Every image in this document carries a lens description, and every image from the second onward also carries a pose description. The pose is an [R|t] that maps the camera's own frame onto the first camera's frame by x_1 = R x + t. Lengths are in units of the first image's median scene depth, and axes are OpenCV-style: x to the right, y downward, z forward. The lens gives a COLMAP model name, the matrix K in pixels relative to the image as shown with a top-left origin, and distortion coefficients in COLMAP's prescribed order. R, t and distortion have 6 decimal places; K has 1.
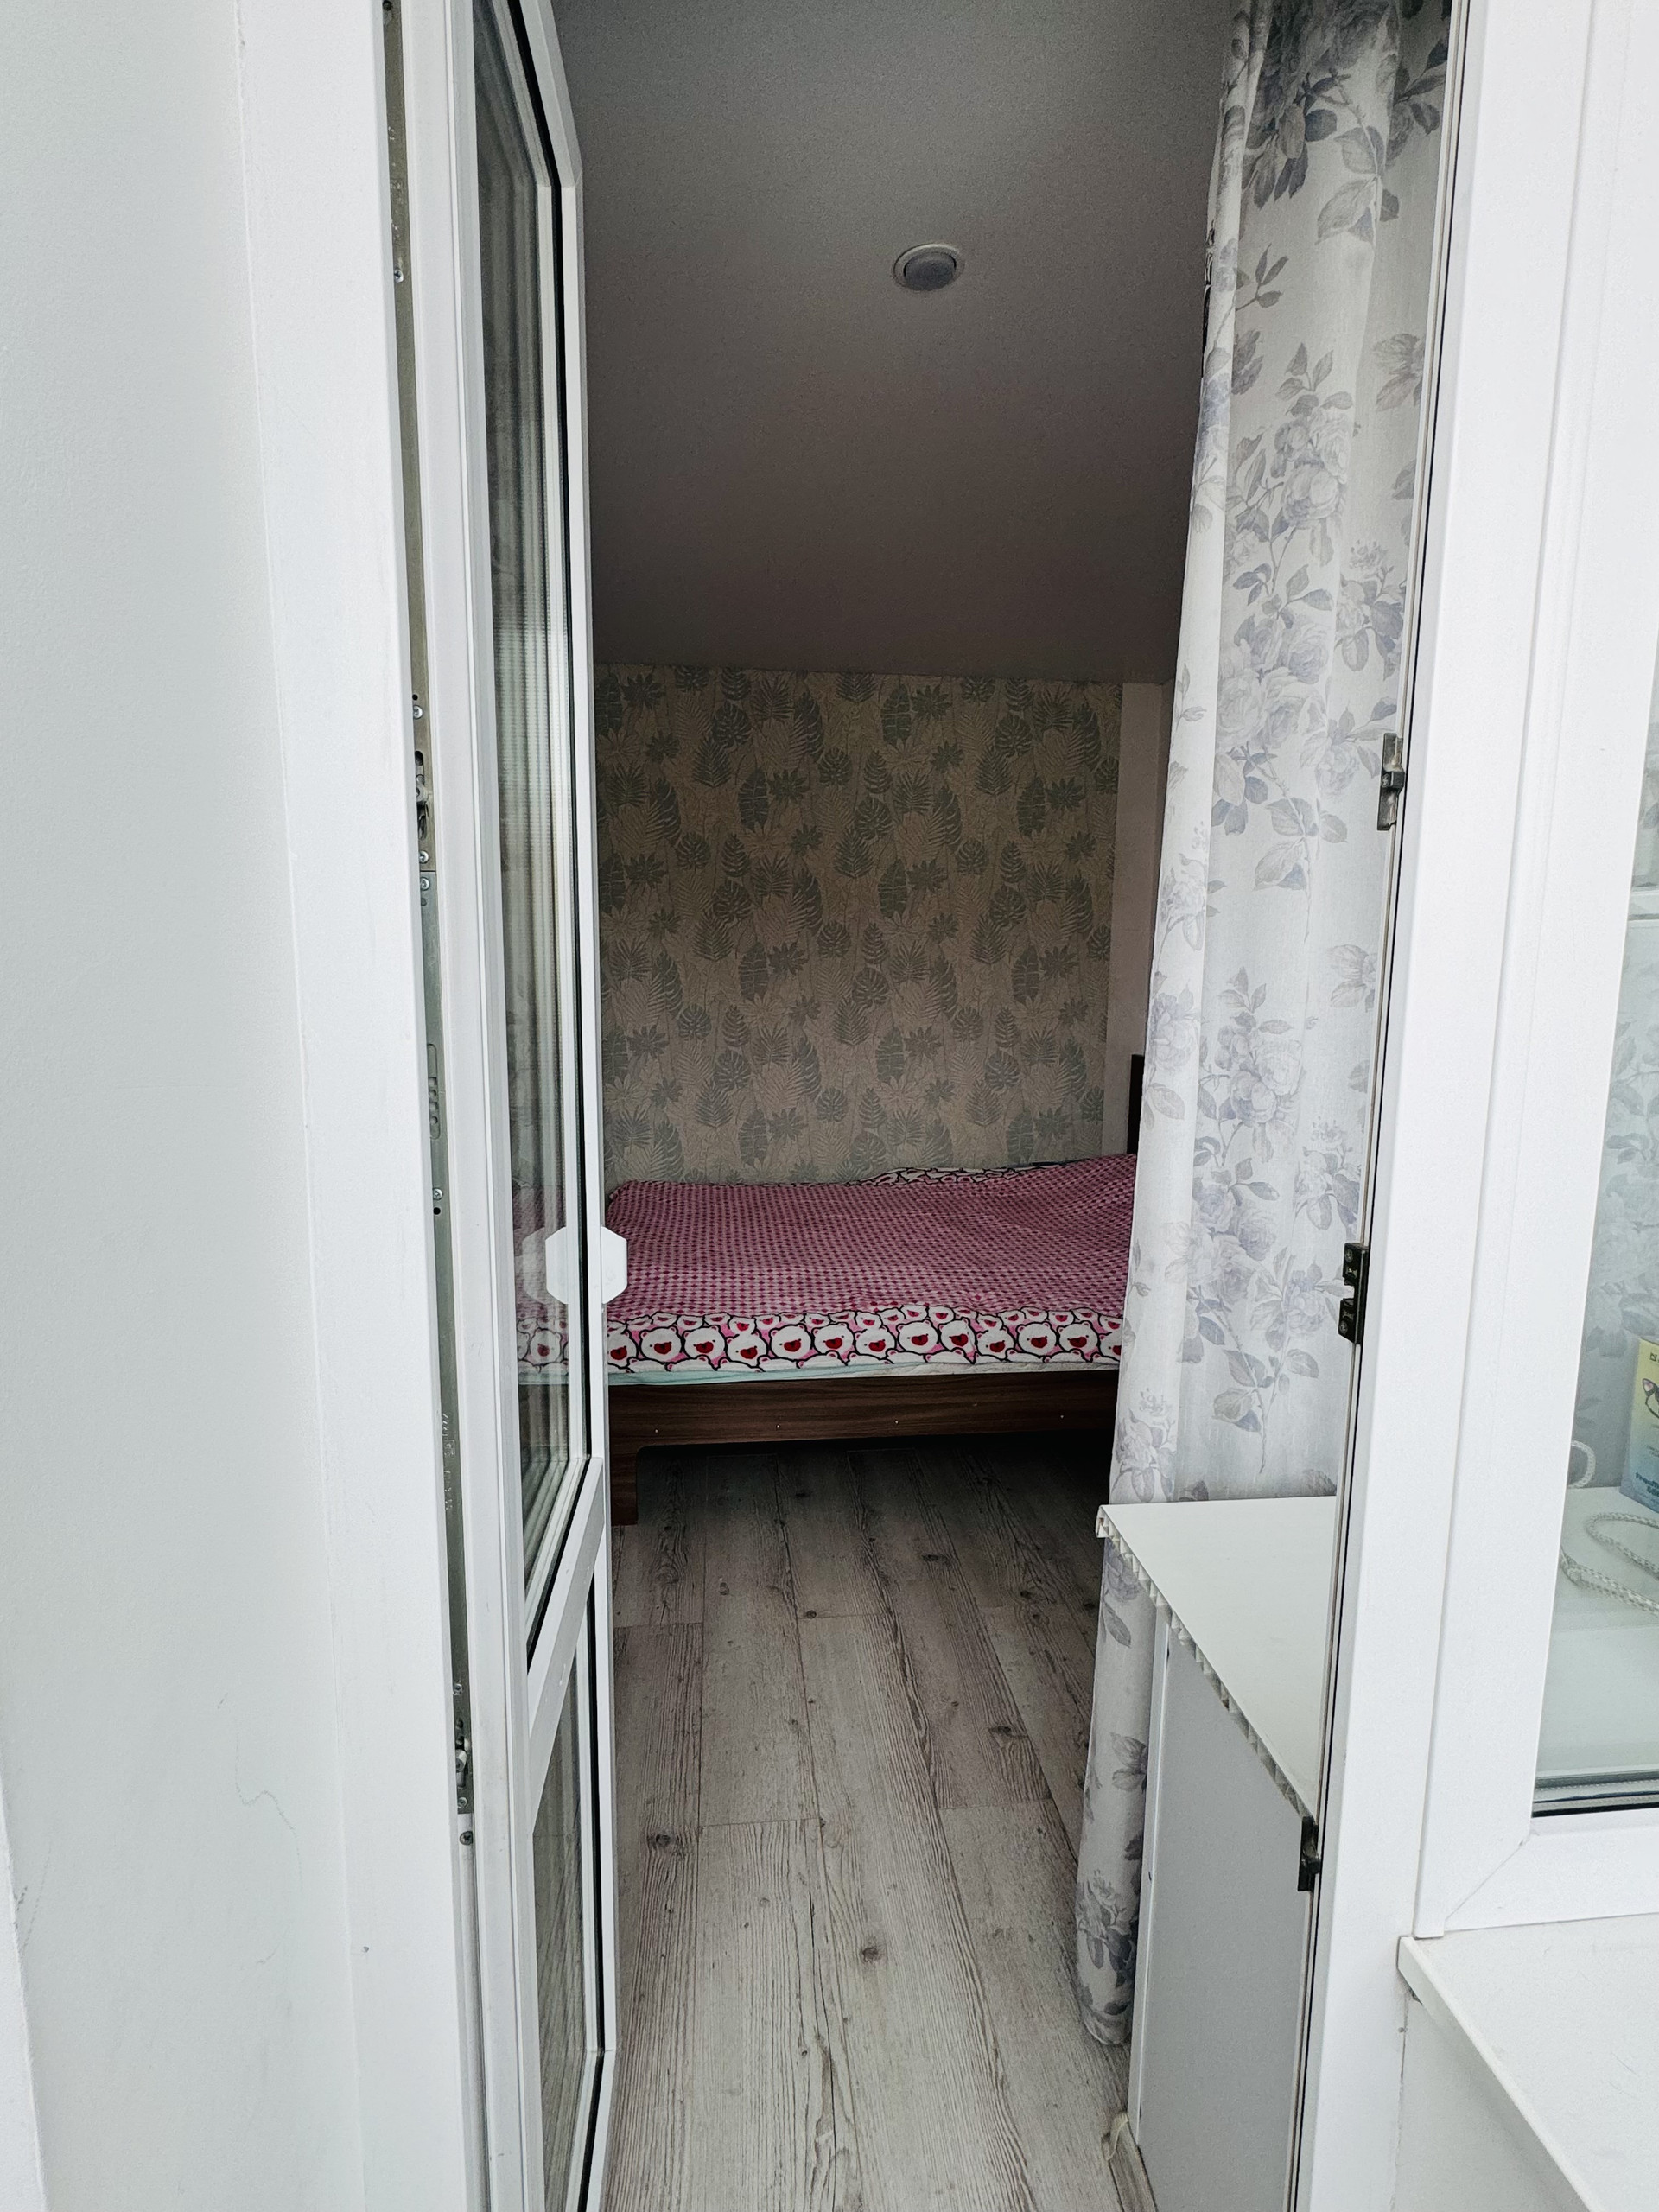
lens RADIAL K [[1083.8, 0, 831.5], [0, 1083.8, 1098.3], [0, 0, 1]] dist [-0.001729, 0.001363]
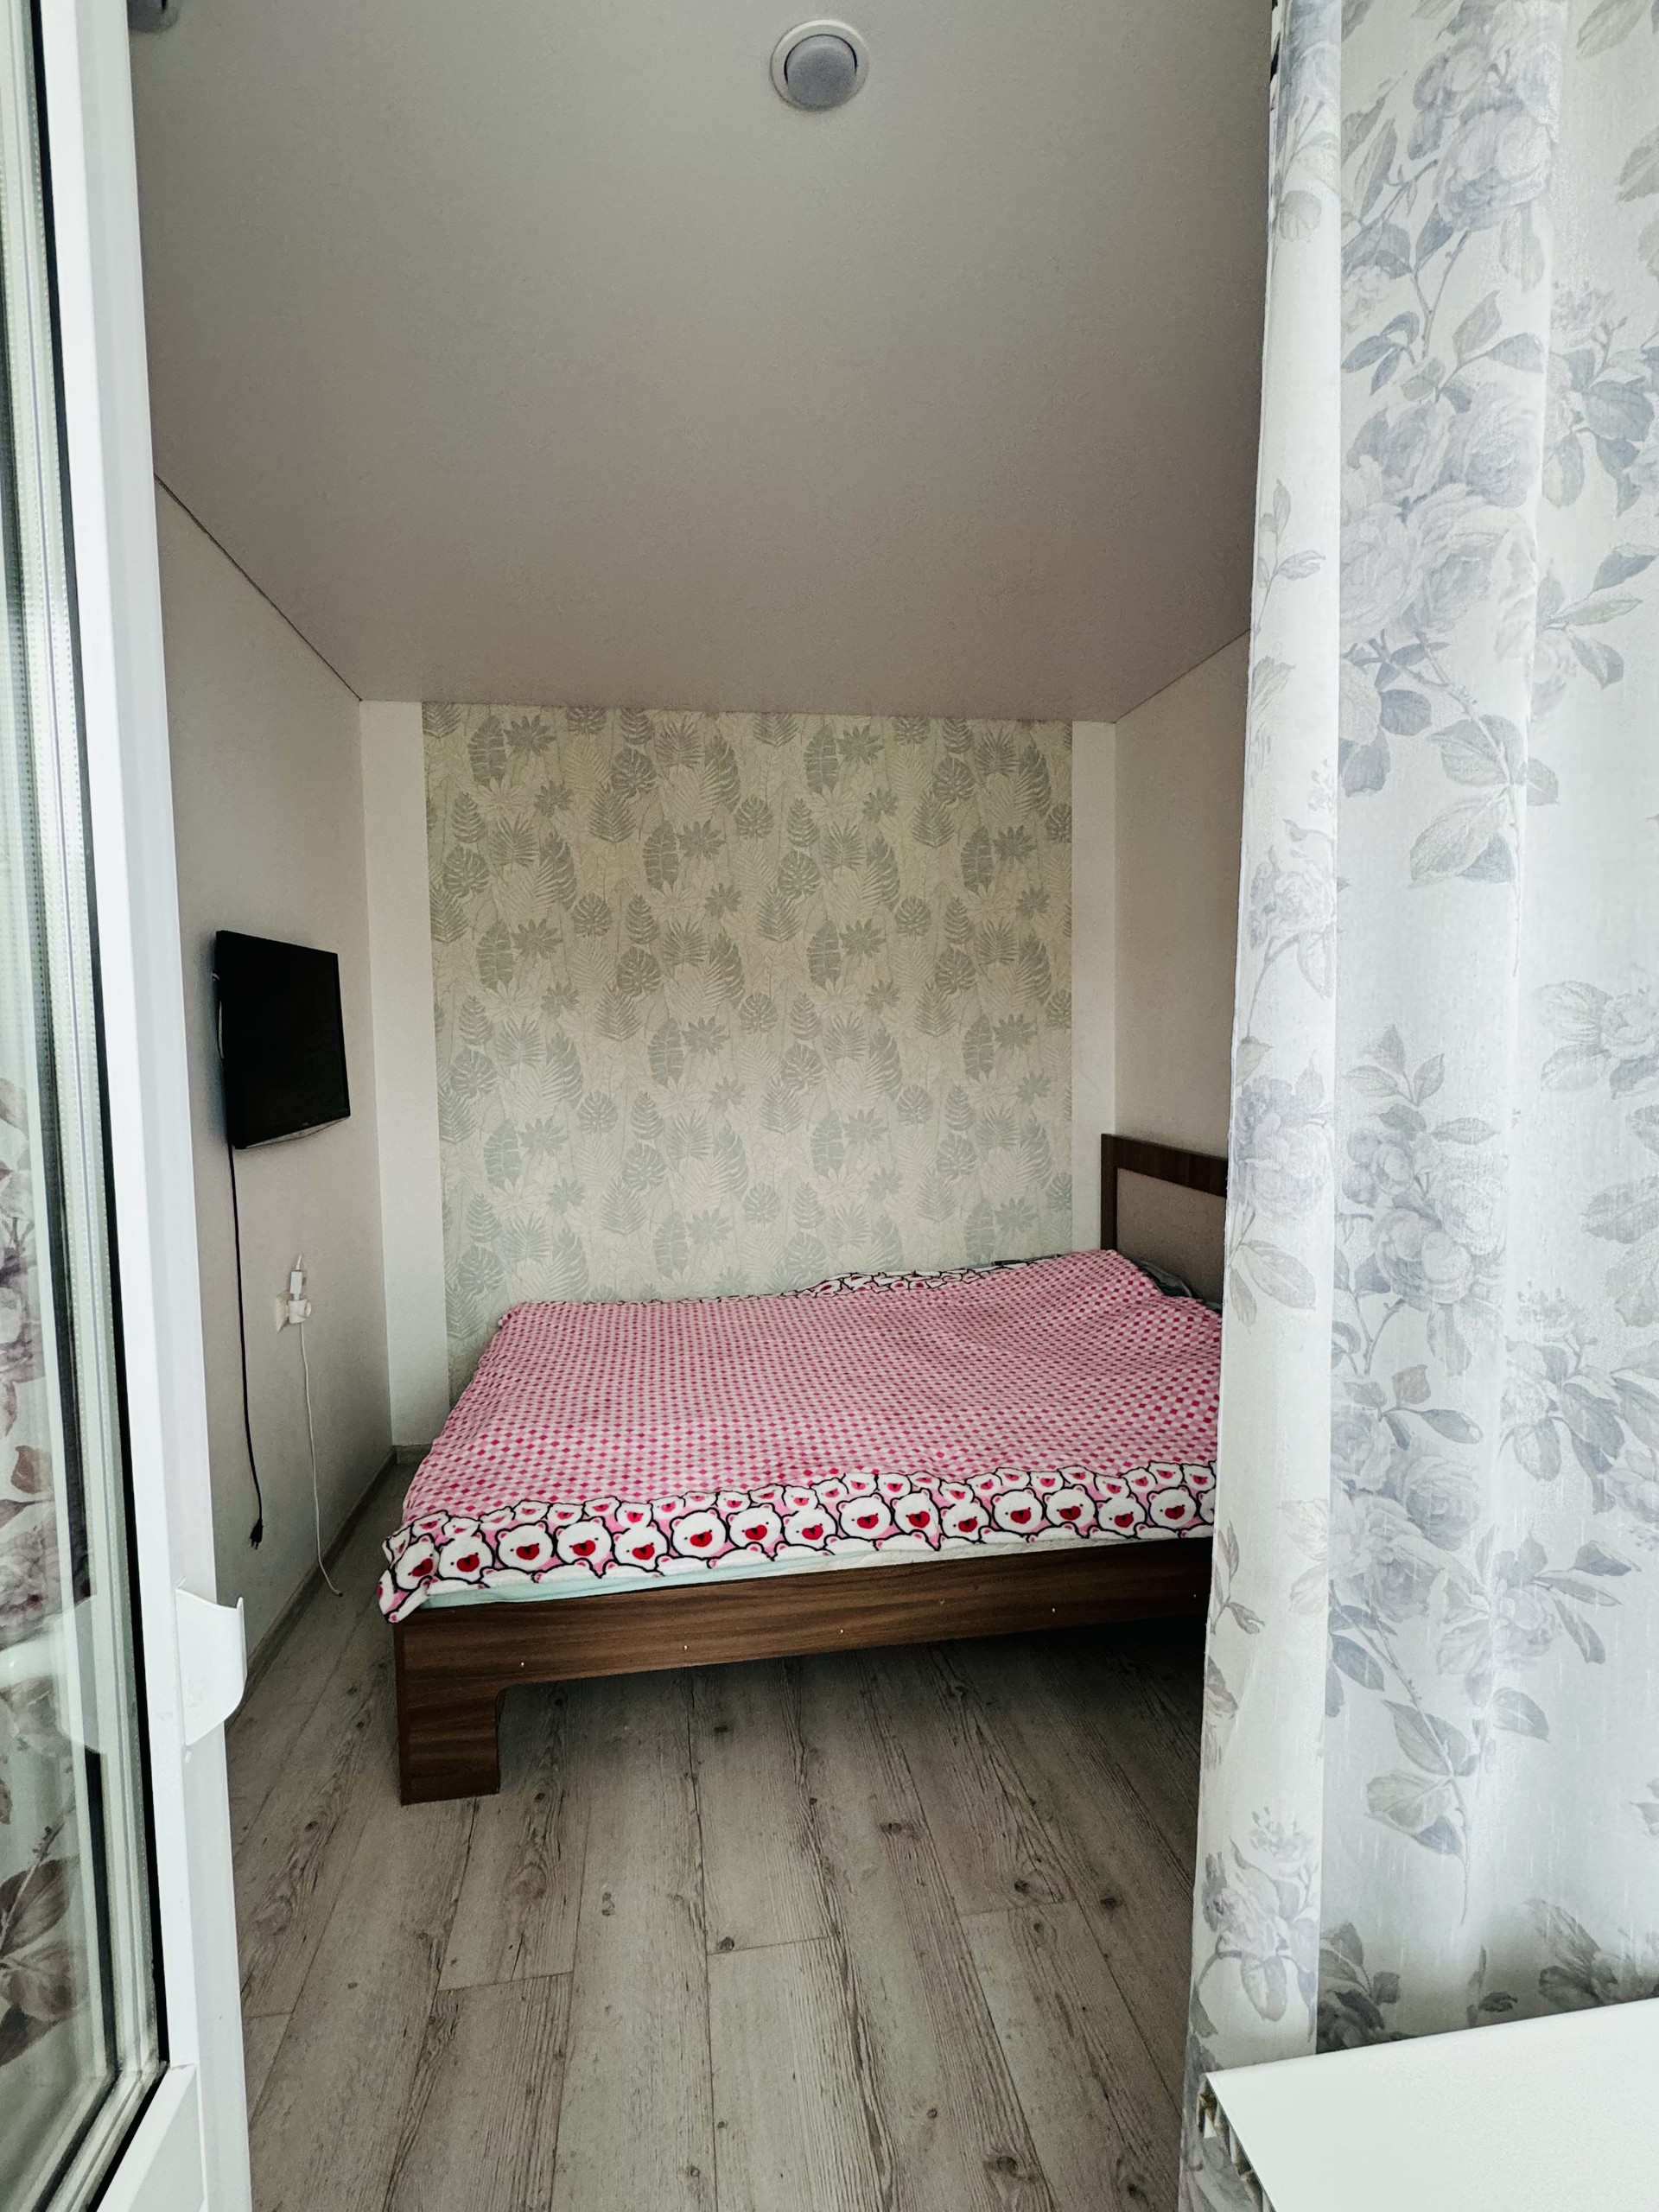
lens RADIAL K [[1083.8, 0, 832.0], [0, 1083.8, 1097.2], [0, 0, 1]] dist [-0.001729, 0.001363]
pose [[0.998459, -0.028915, 0.047363, 0.028784], [0.032184, 0.997042, -0.069790, -0.025558], [-0.045205, 0.071207, 0.996437, 0.214863]]
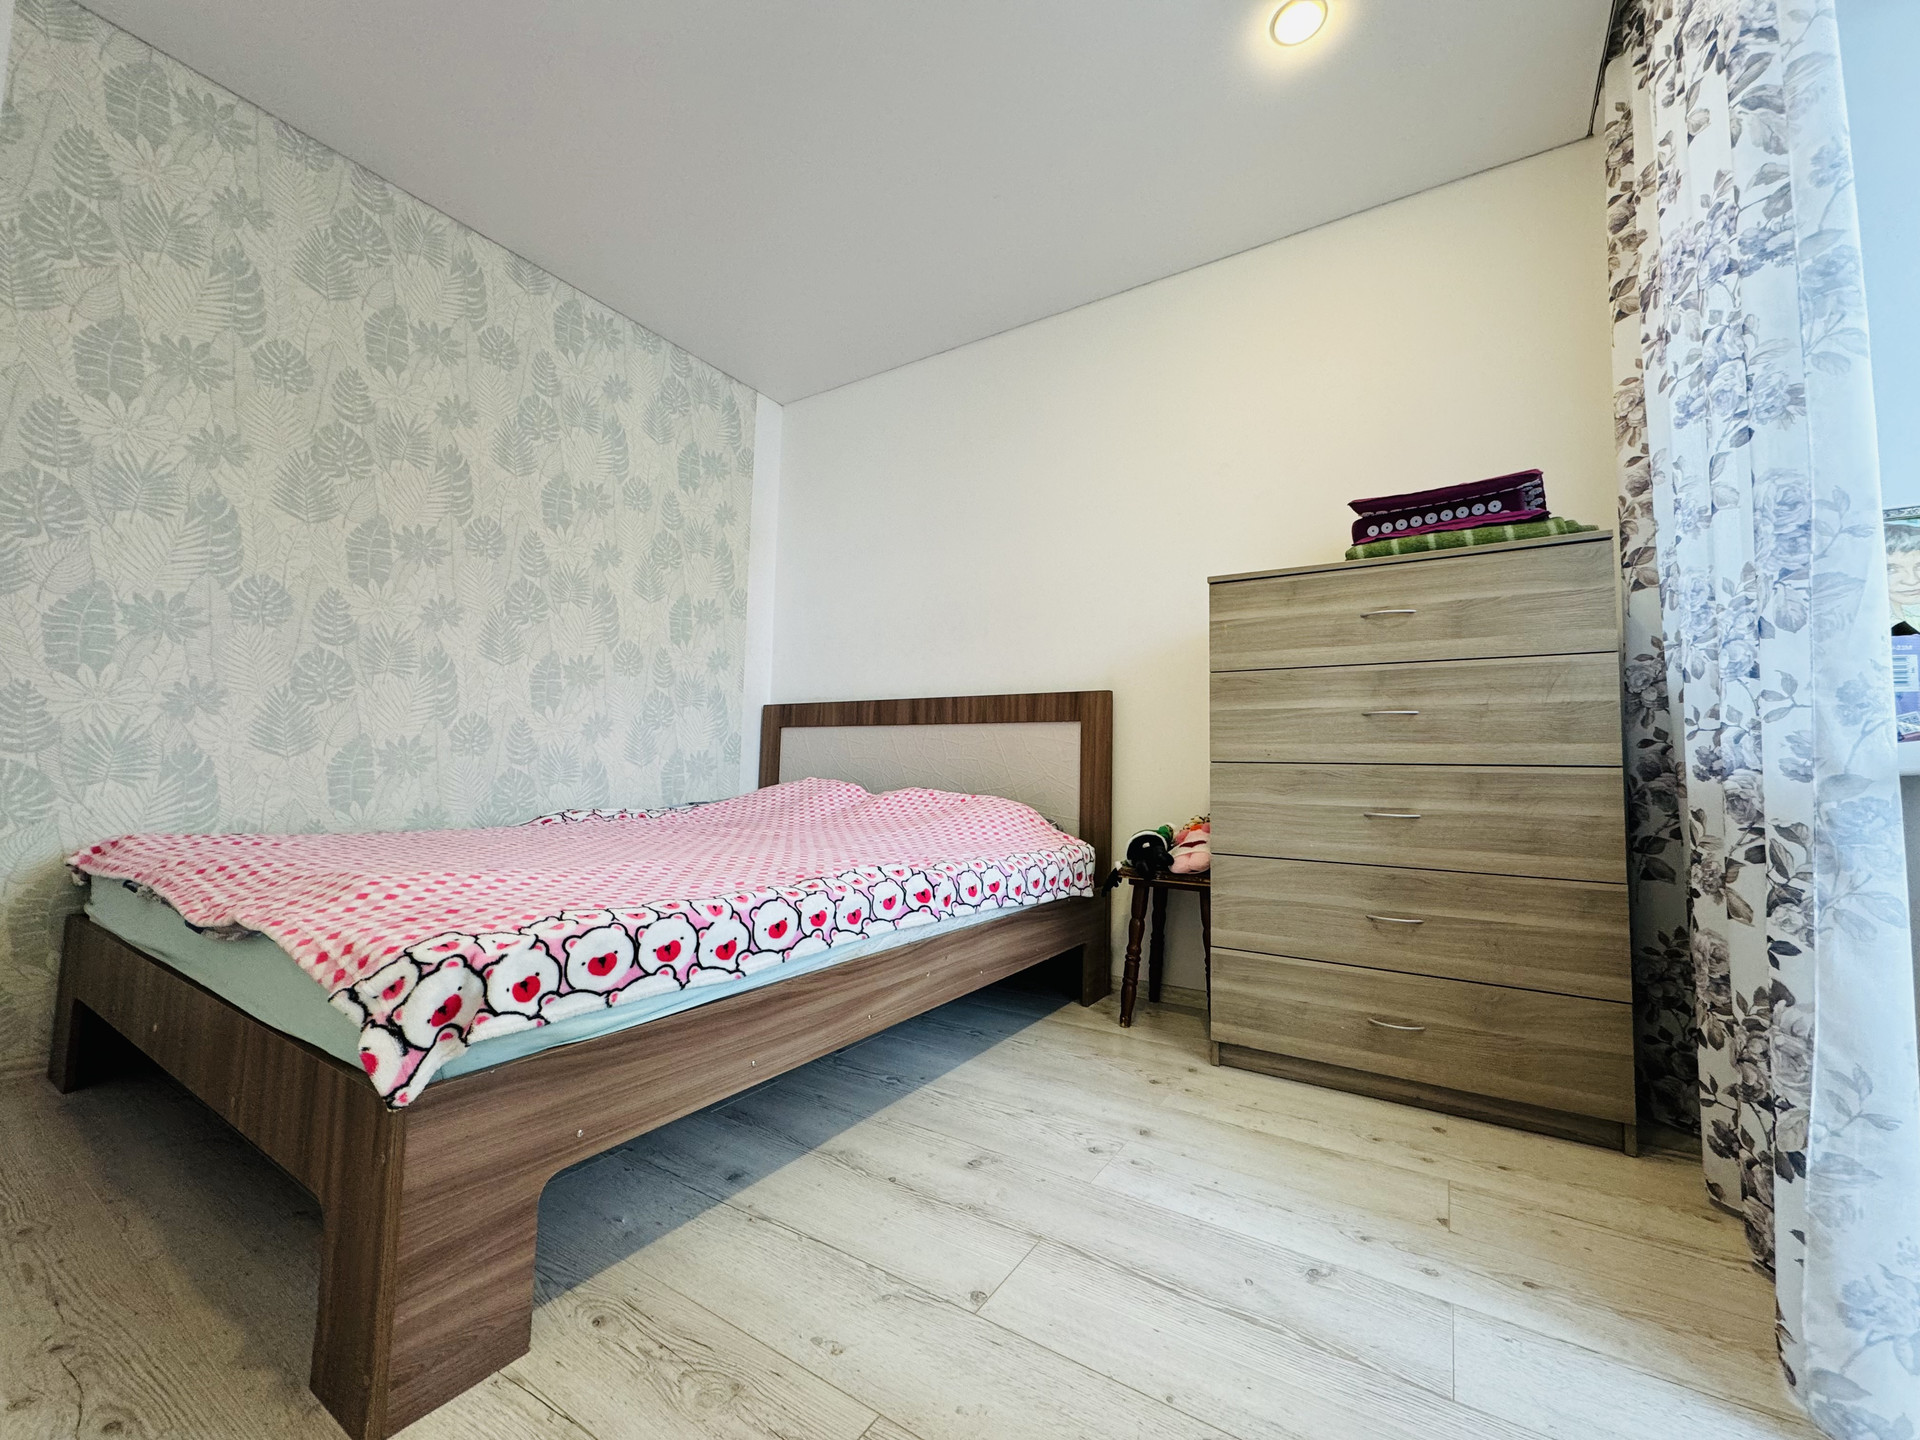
lens RADIAL K [[763.4, 0, 961.3], [0, 763.4, 713.7], [0, 0, 1]] dist [-0.000611, -0.000370]
pose [[0.622468, 0.065908, 0.779865, -0.353155], [0.086580, 0.984533, -0.152311, 0.177946], [-0.777841, 0.162330, 0.607134, 0.593078]]
